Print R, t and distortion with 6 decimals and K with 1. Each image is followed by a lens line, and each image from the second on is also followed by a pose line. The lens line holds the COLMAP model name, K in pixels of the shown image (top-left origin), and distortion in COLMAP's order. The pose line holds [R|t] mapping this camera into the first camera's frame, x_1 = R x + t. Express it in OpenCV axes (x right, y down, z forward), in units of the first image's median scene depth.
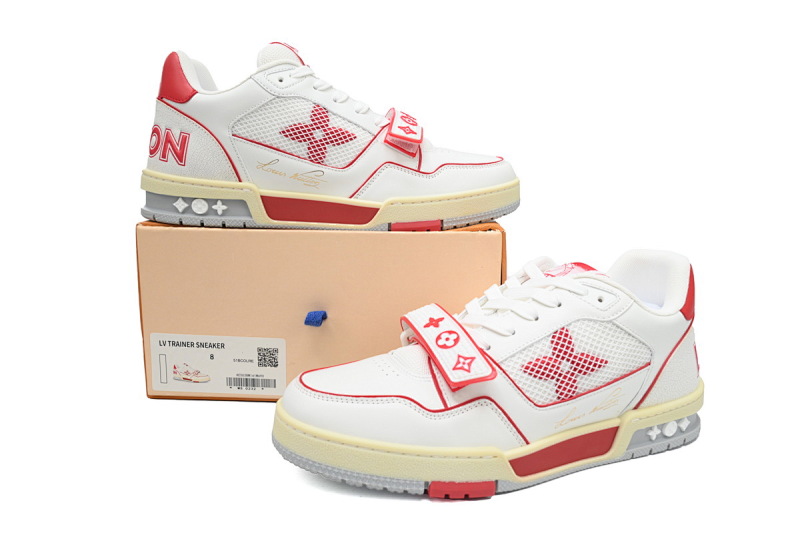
lens RADIAL K [[551.4, 0, 400.0], [0, 551.4, 266.5], [0, 0, 1]] dist [-0.000223, -0.000567]
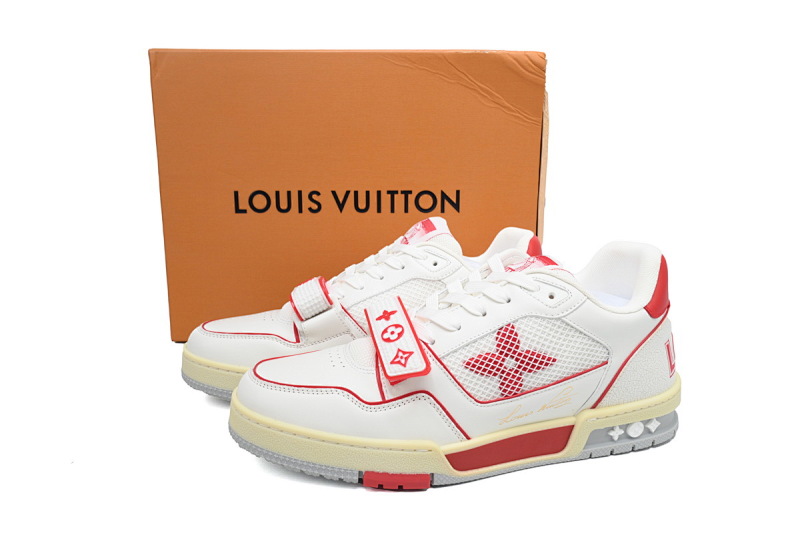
lens RADIAL K [[551.4, 0, 400.0], [0, 551.4, 266.5], [0, 0, 1]] dist [-0.000223, -0.000567]
pose [[0.991737, 0.009810, -0.127914, 0.230901], [-0.004740, 0.999193, 0.039883, -0.030663], [0.128203, -0.038947, 0.990983, 0.003494]]
